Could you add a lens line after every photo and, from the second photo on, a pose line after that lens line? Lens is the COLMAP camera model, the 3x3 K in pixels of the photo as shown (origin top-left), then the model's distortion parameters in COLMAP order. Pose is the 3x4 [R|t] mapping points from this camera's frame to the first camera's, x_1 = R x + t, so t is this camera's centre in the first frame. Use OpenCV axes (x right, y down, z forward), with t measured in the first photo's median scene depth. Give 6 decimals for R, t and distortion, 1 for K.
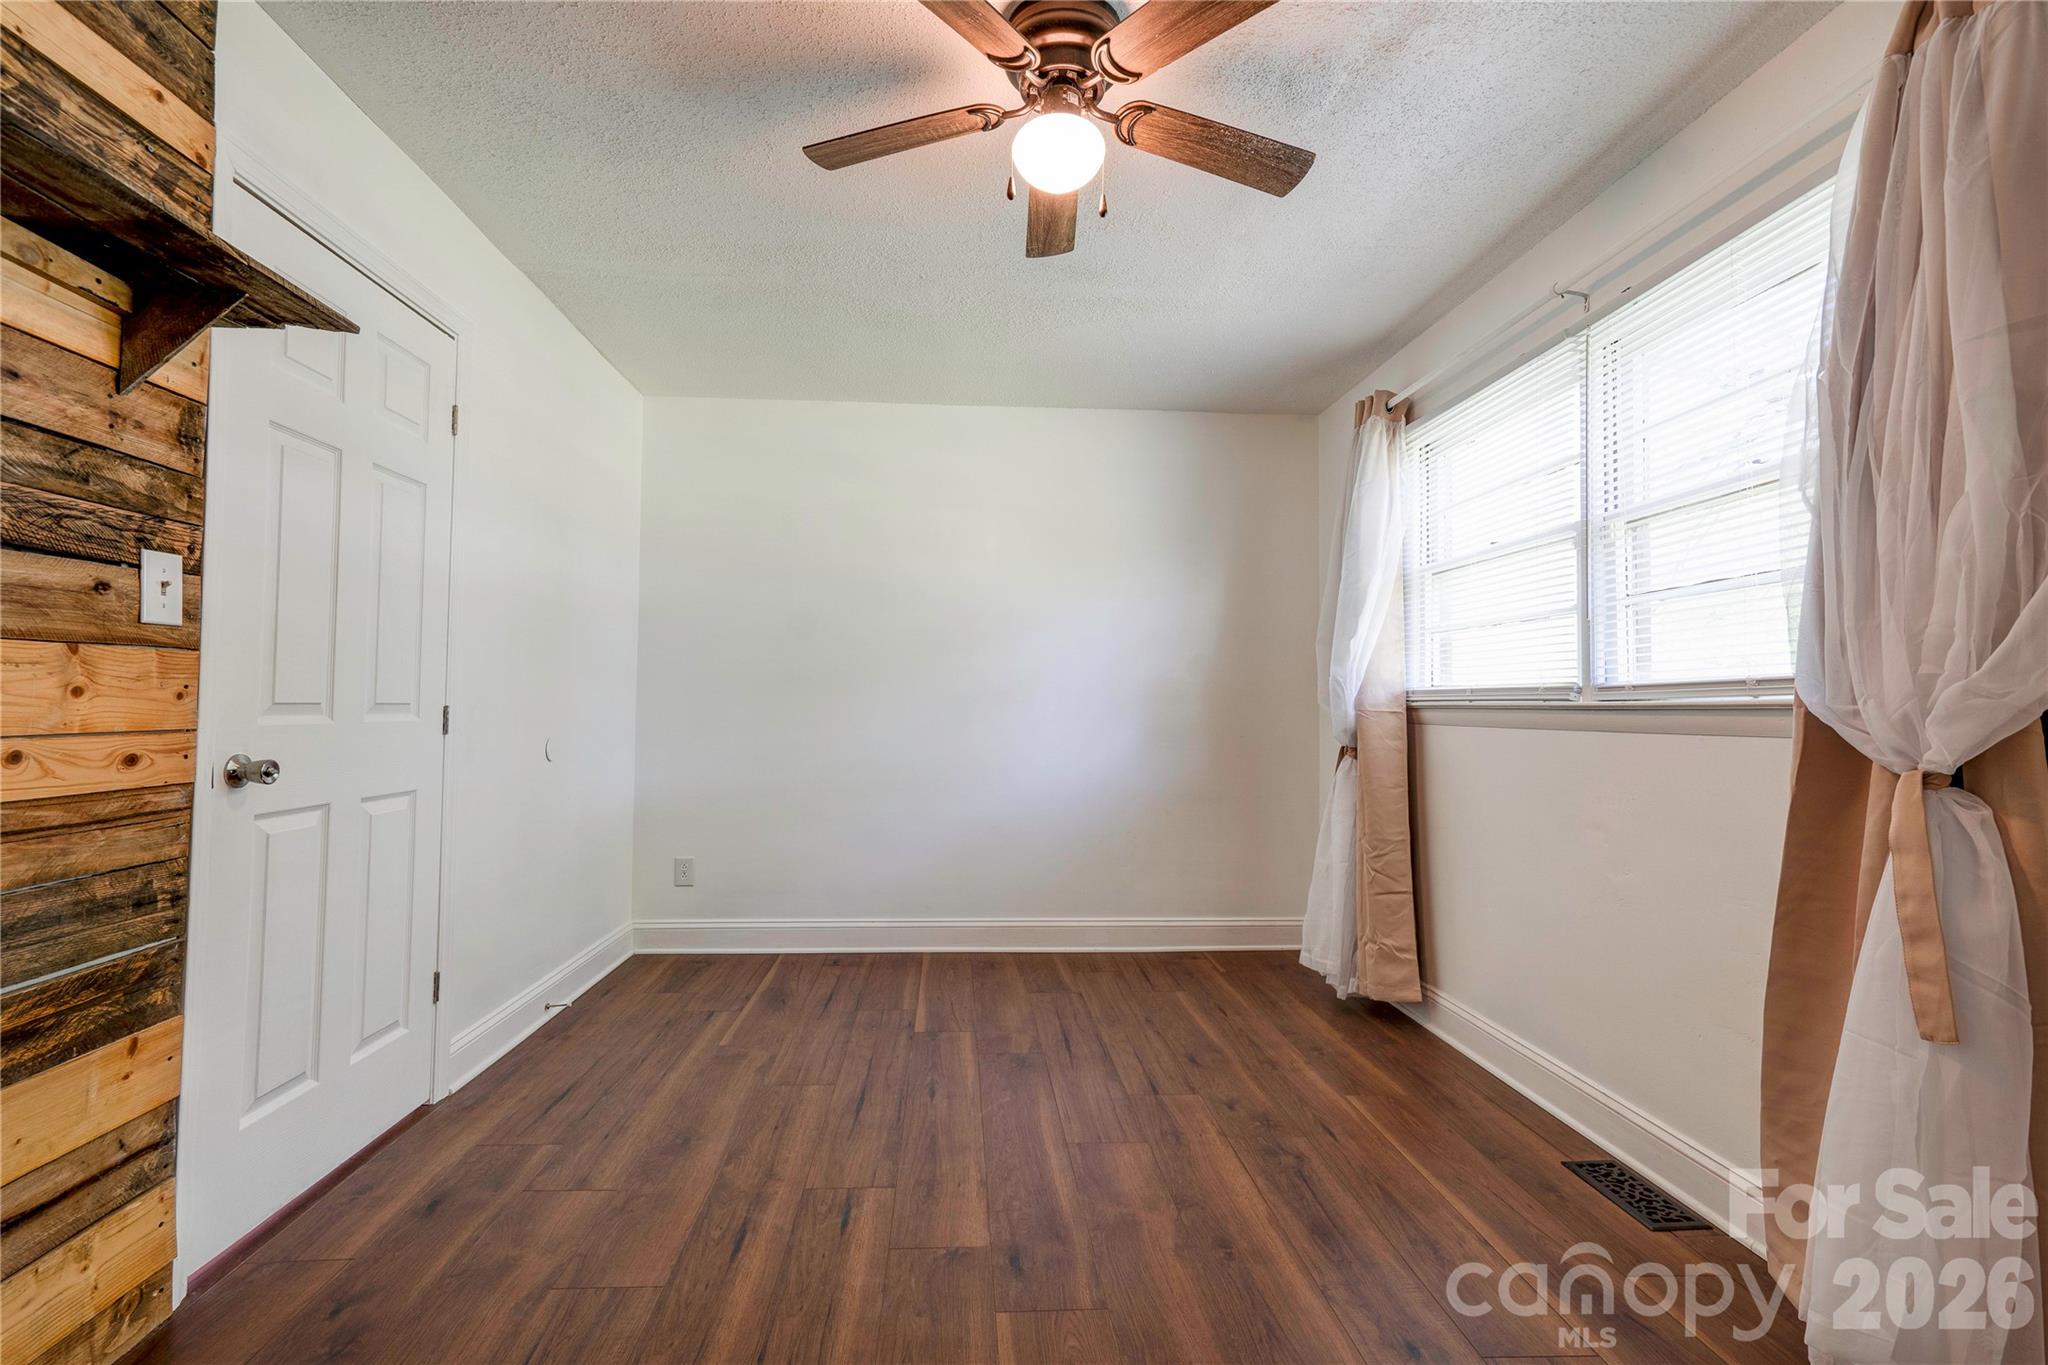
lens RADIAL K [[956.7, 0, 1017.4], [0, 956.7, 677.5], [0, 0, 1]] dist [-0.003224, 0.014084]
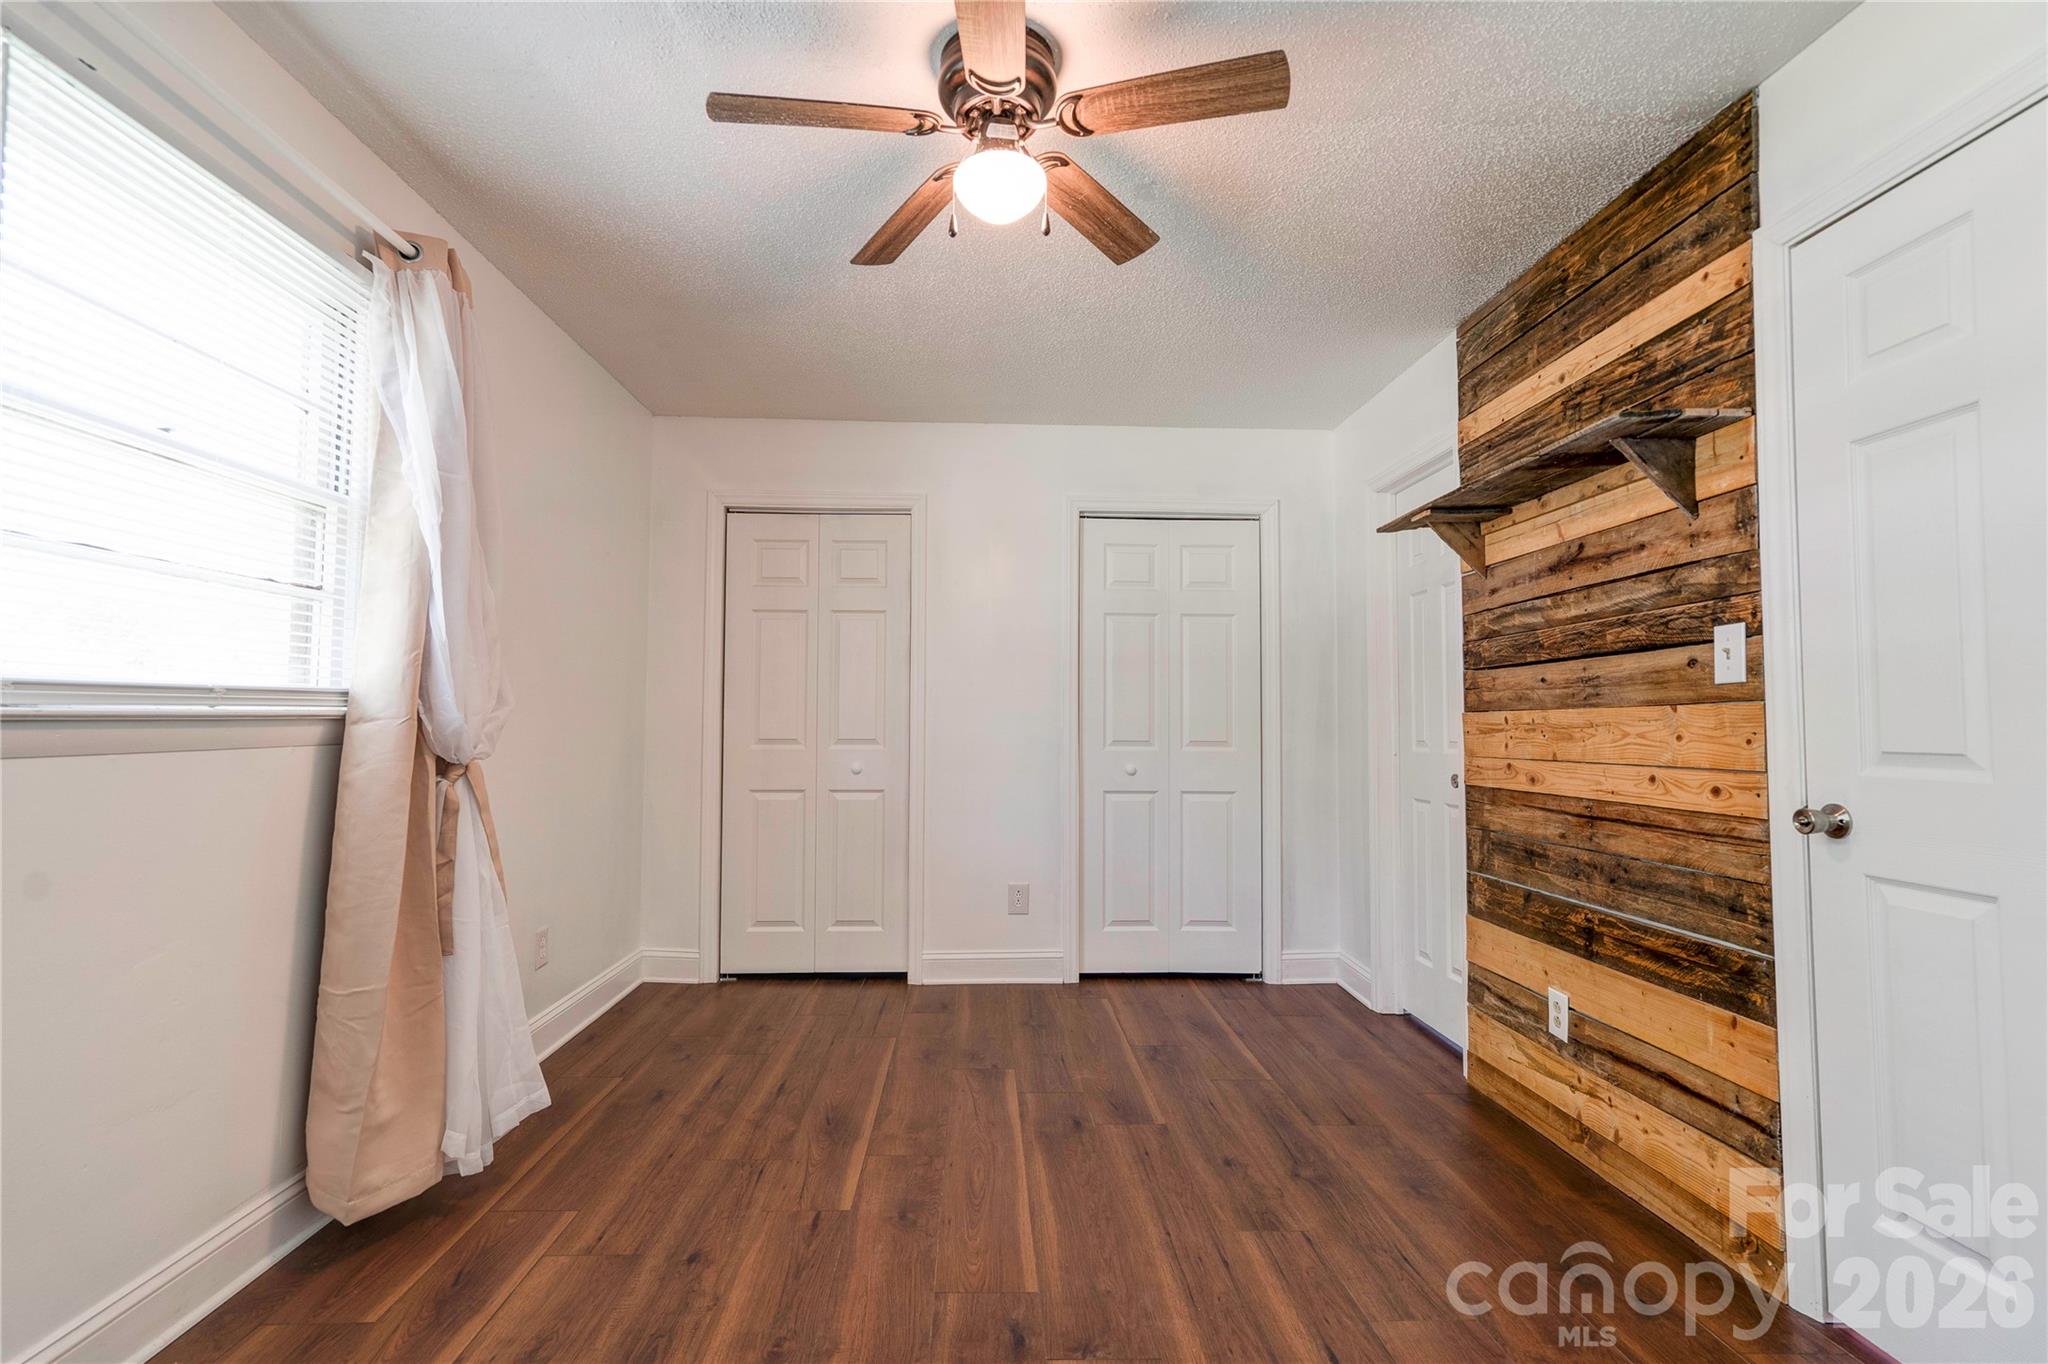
lens RADIAL K [[956.7, 0, 1017.4], [0, 956.7, 677.0], [0, 0, 1]] dist [-0.003224, 0.014084]
pose [[-0.999441, -0.021443, 0.025642, -0.012732], [-0.023457, 0.996438, -0.081000, 0.057787], [-0.023814, -0.081556, -0.996384, 2.256418]]
